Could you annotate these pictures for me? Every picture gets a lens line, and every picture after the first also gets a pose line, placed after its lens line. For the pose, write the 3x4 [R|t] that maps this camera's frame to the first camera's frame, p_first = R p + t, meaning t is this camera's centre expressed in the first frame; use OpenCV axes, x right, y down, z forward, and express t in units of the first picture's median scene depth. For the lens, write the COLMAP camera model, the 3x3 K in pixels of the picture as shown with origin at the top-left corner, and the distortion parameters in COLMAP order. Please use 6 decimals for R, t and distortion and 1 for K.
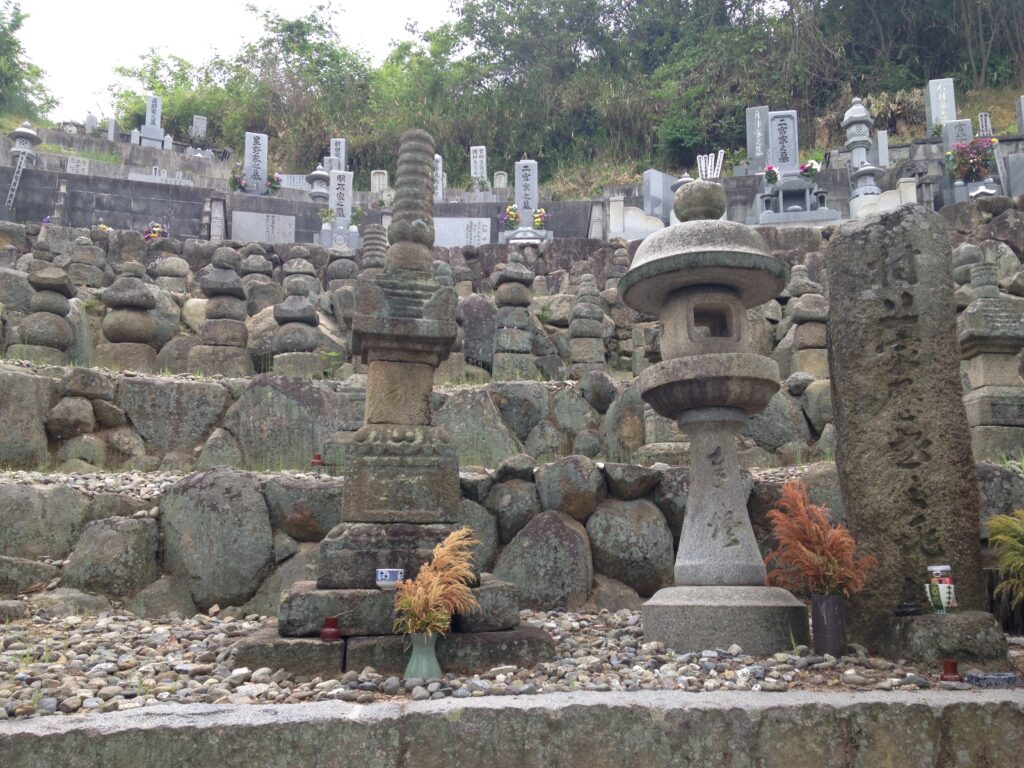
lens RADIAL K [[949.3, 0, 512.0], [0, 949.3, 384.0], [0, 0, 1]] dist [0.210087, -0.326407]
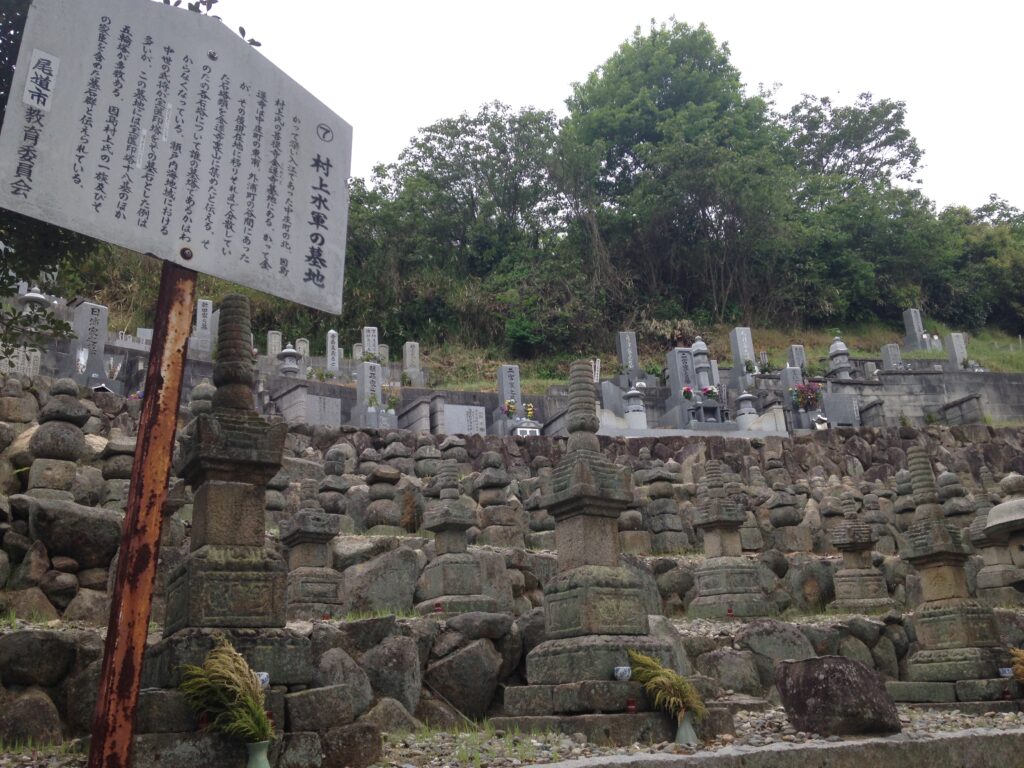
lens RADIAL K [[949.3, 0, 512.0], [0, 949.3, 384.0], [0, 0, 1]] dist [0.210087, -0.326407]
pose [[0.915167, 0.068064, 0.397286, -0.537819], [-0.012079, 0.989828, -0.141754, -0.029619], [-0.402894, 0.124930, 0.906680, -0.167894]]
